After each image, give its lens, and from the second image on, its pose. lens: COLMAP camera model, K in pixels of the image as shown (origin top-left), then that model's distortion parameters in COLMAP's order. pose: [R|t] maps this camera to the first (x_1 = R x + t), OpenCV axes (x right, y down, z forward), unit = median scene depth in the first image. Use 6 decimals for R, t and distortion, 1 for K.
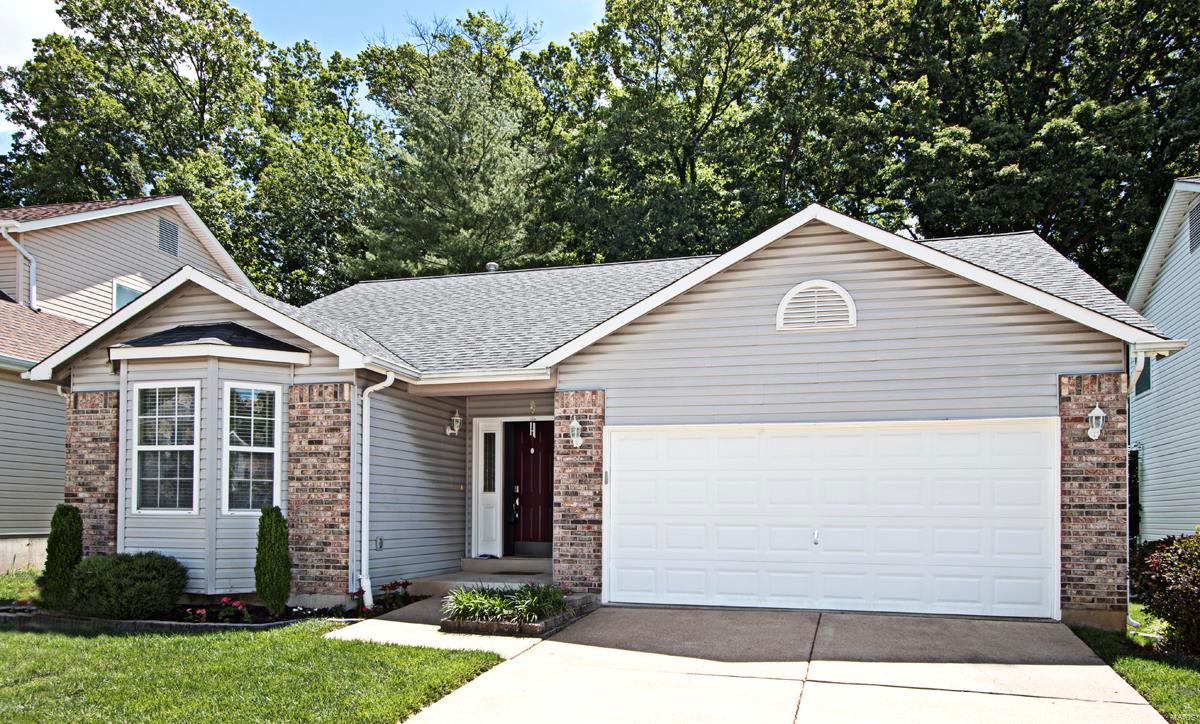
lens RADIAL K [[836.3, 0, 598.4], [0, 836.3, 459.4], [0, 0, 1]] dist [-0.007575, -0.002682]
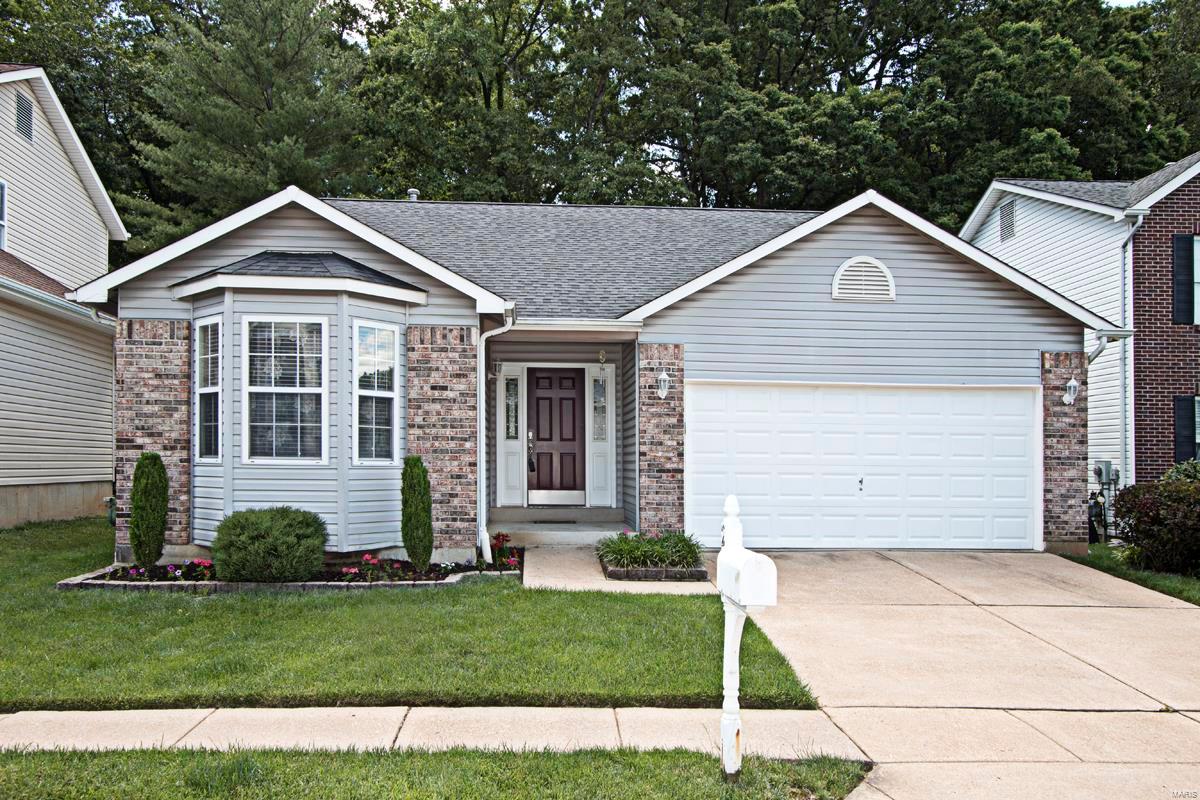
lens RADIAL K [[897.8, 0, 600.1], [0, 897.8, 402.8], [0, 0, 1]] dist [-0.009022, 0.003554]
pose [[0.939617, 0.024313, 0.341362, -0.510443], [-0.026731, 0.999640, 0.002383, -0.010805], [-0.341181, -0.011364, 0.939929, -0.017280]]
